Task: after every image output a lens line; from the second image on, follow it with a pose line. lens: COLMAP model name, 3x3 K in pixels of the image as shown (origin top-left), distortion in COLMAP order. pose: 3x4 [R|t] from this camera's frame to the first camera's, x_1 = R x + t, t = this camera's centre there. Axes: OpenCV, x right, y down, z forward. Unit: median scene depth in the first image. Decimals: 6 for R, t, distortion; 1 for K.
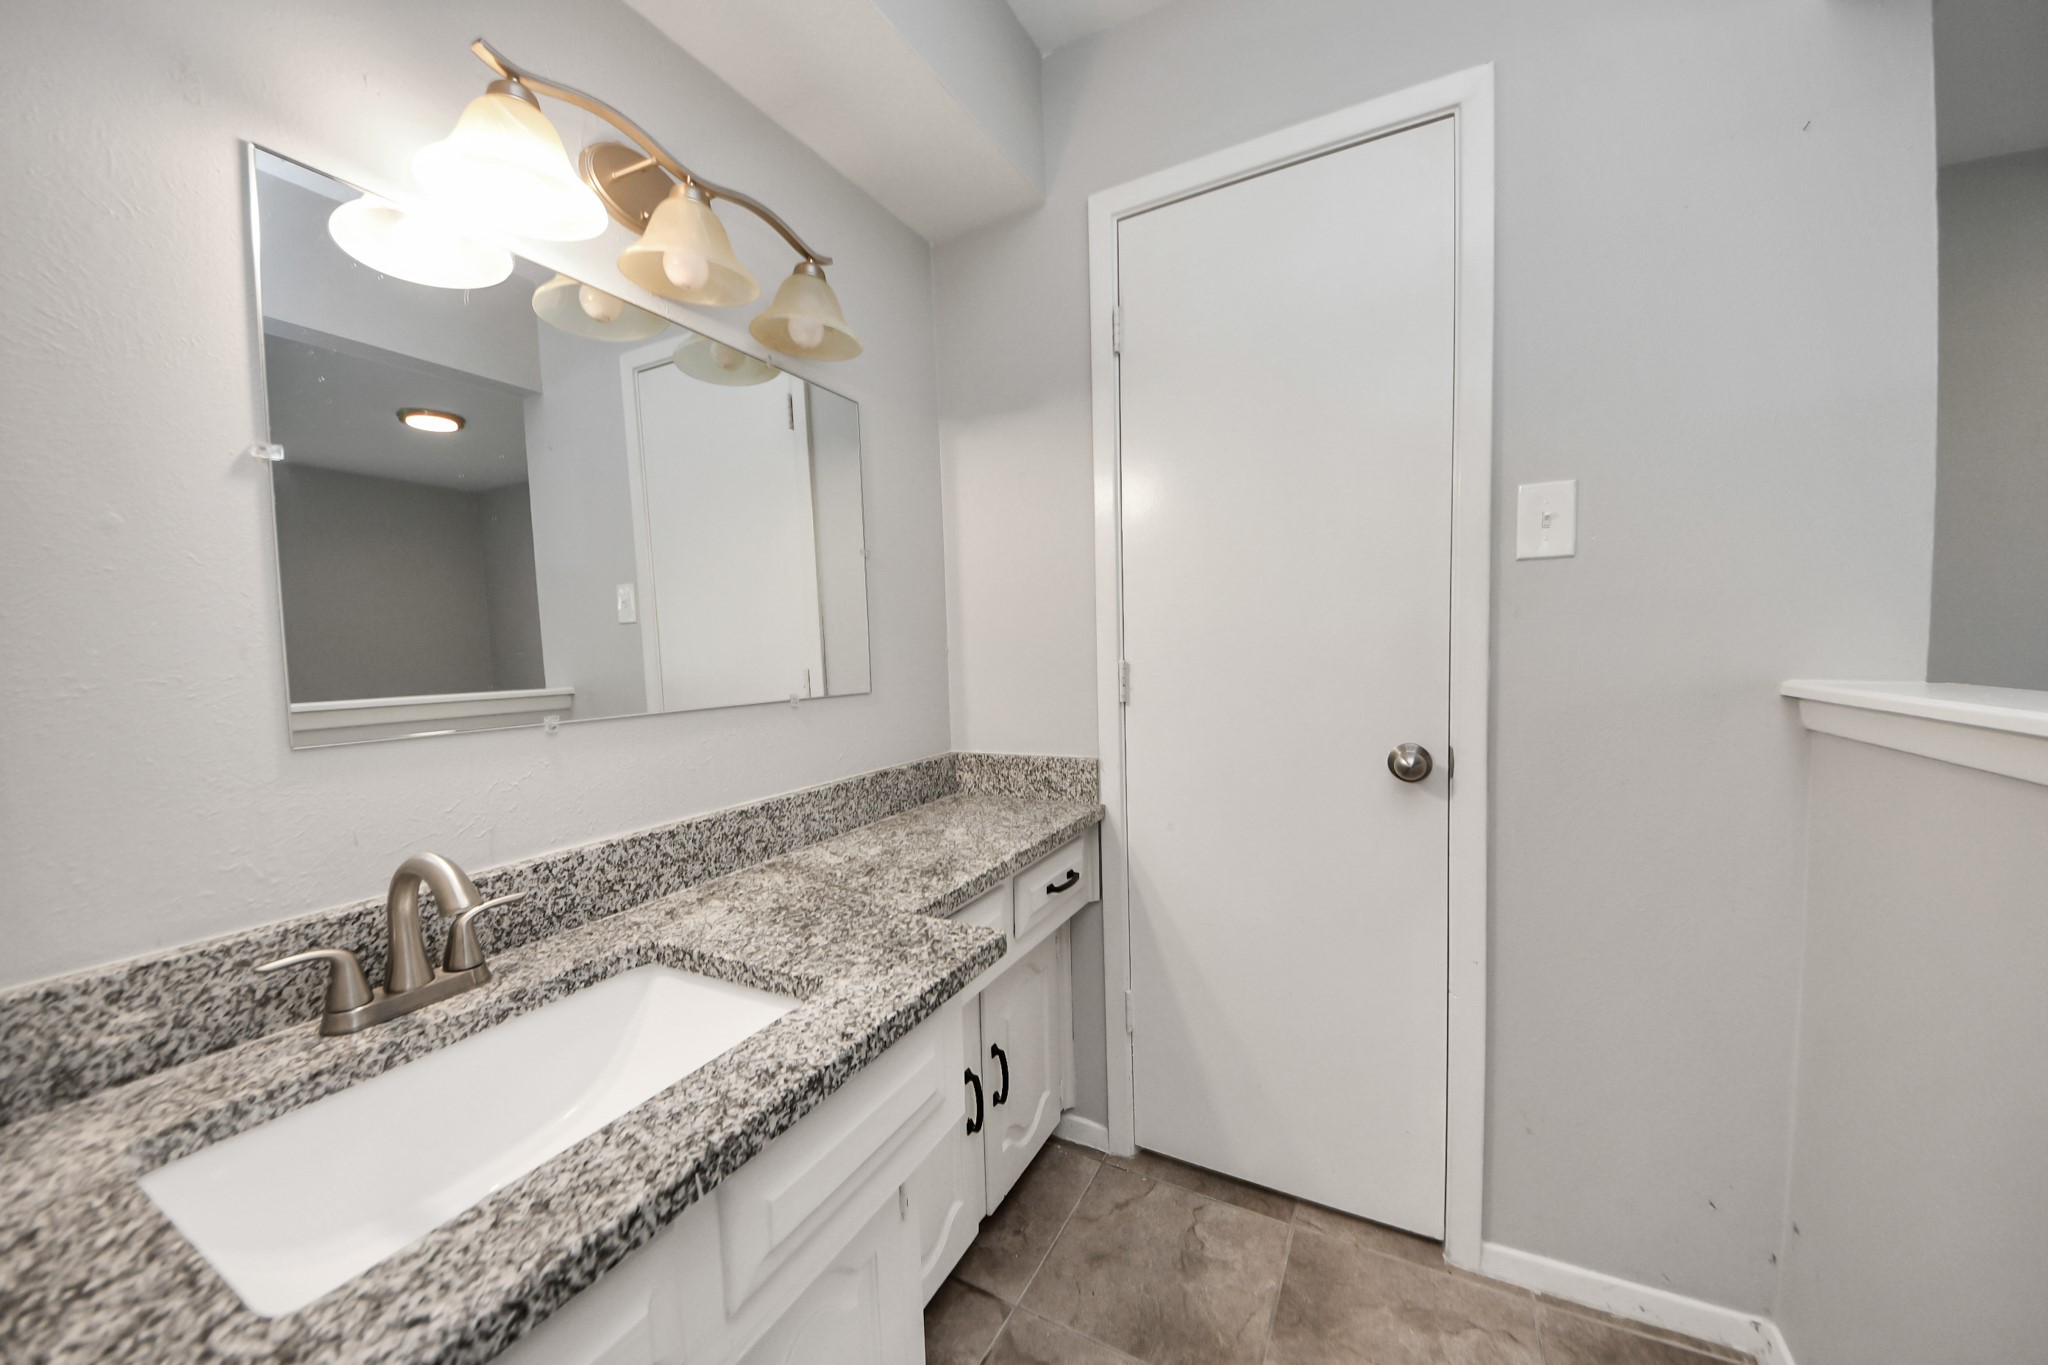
lens RADIAL K [[728.4, 0, 1023.3], [0, 728.4, 689.8], [0, 0, 1]] dist [0.045891, -0.028322]
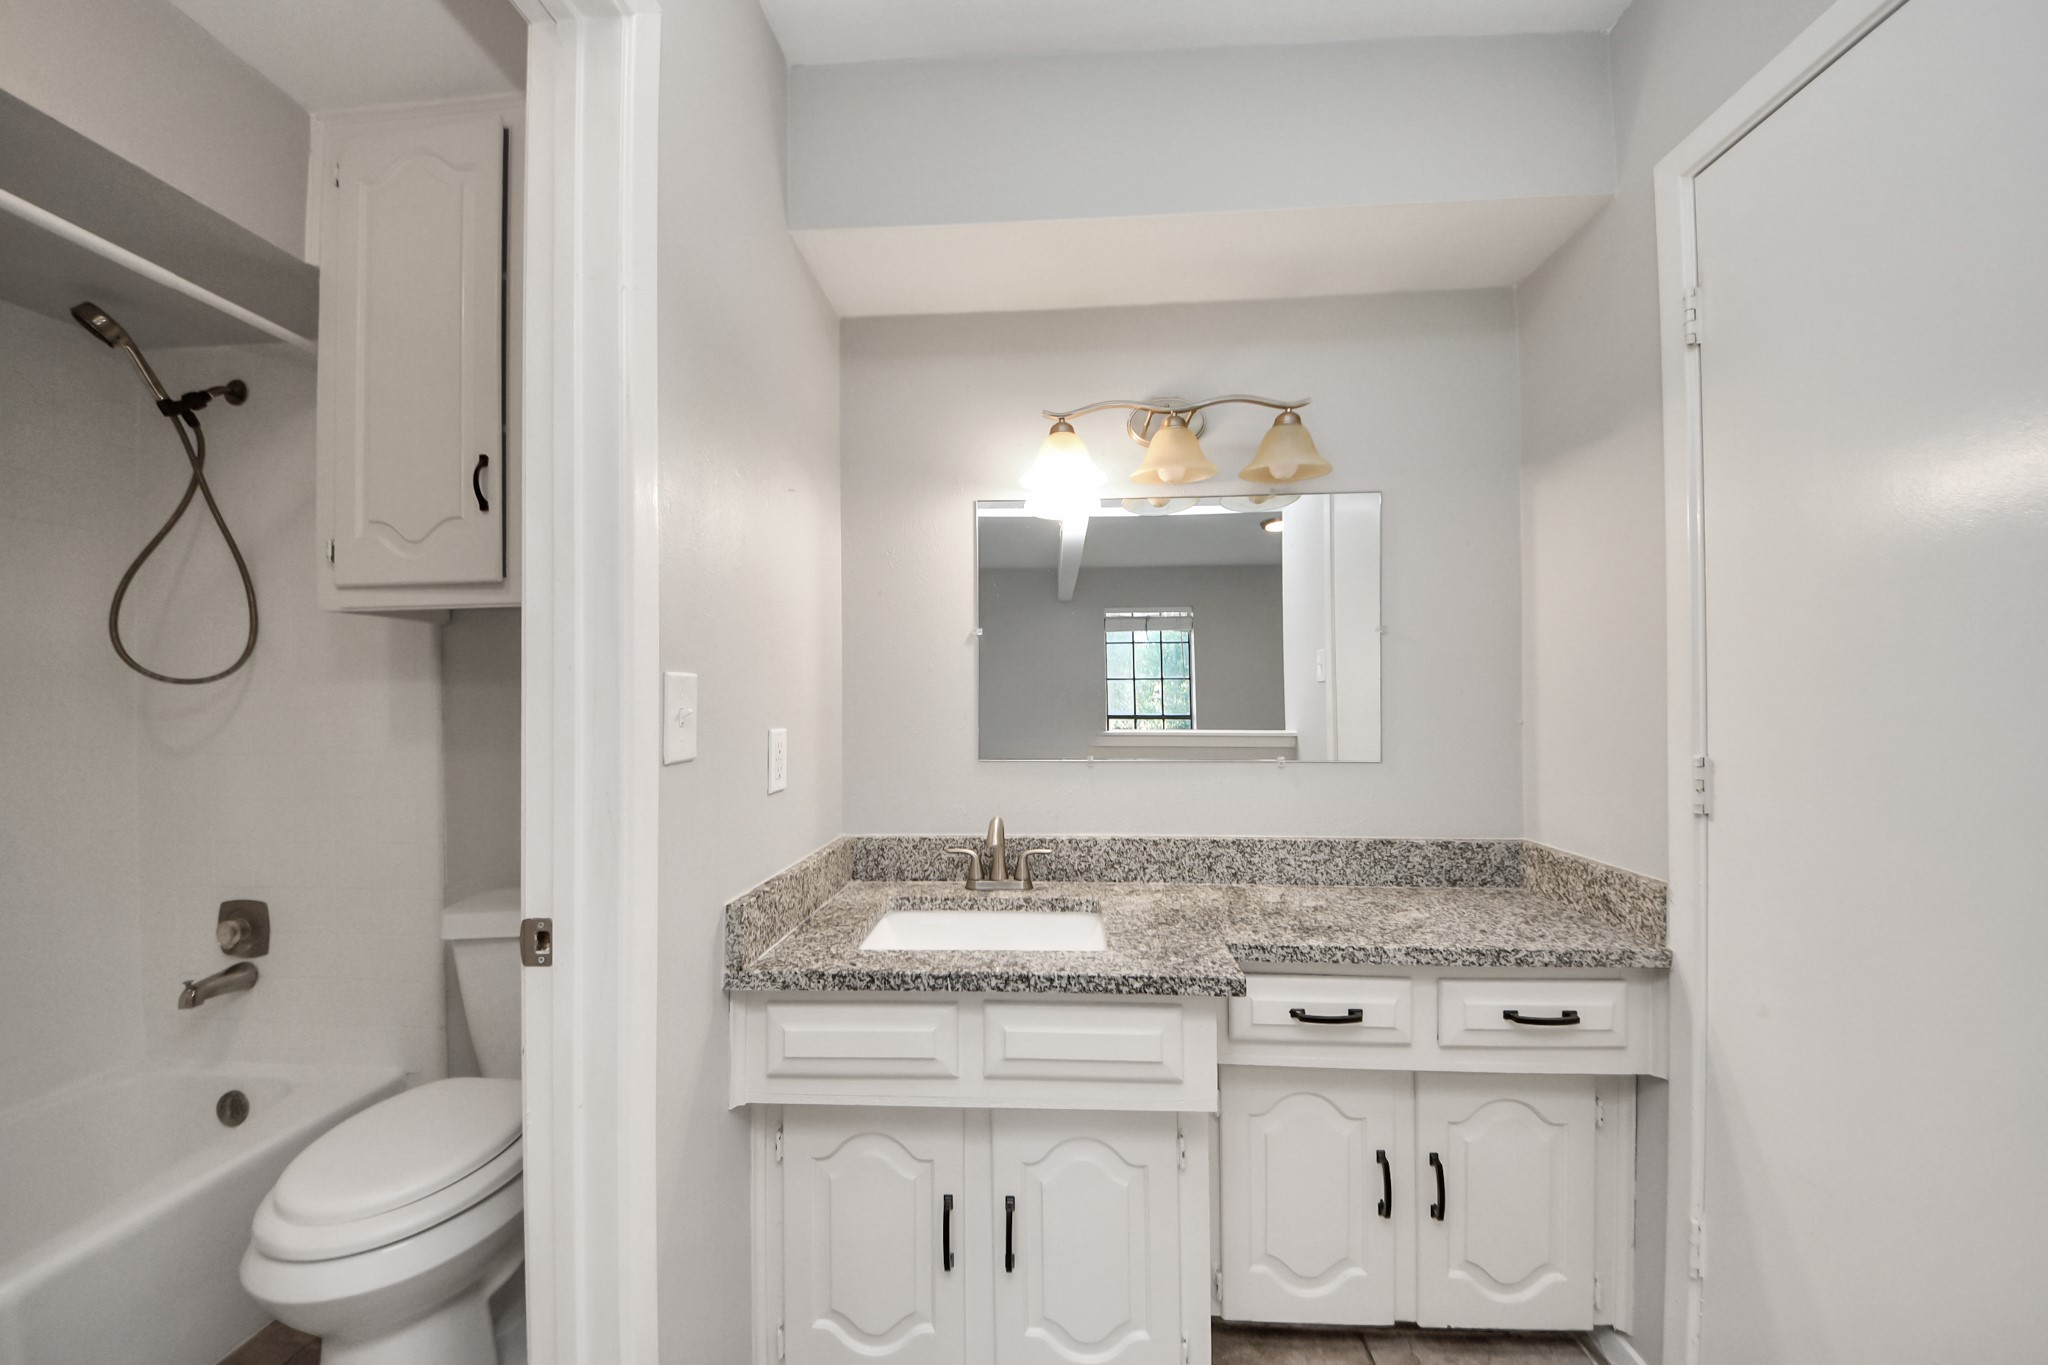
lens RADIAL K [[728.4, 0, 1023.3], [0, 728.4, 689.8], [0, 0, 1]] dist [0.045891, -0.028322]
pose [[0.413825, 0.020327, -0.910130, 0.727785], [-0.058902, 0.998254, -0.004487, -0.088185], [0.908449, 0.055466, 0.414299, 0.121377]]
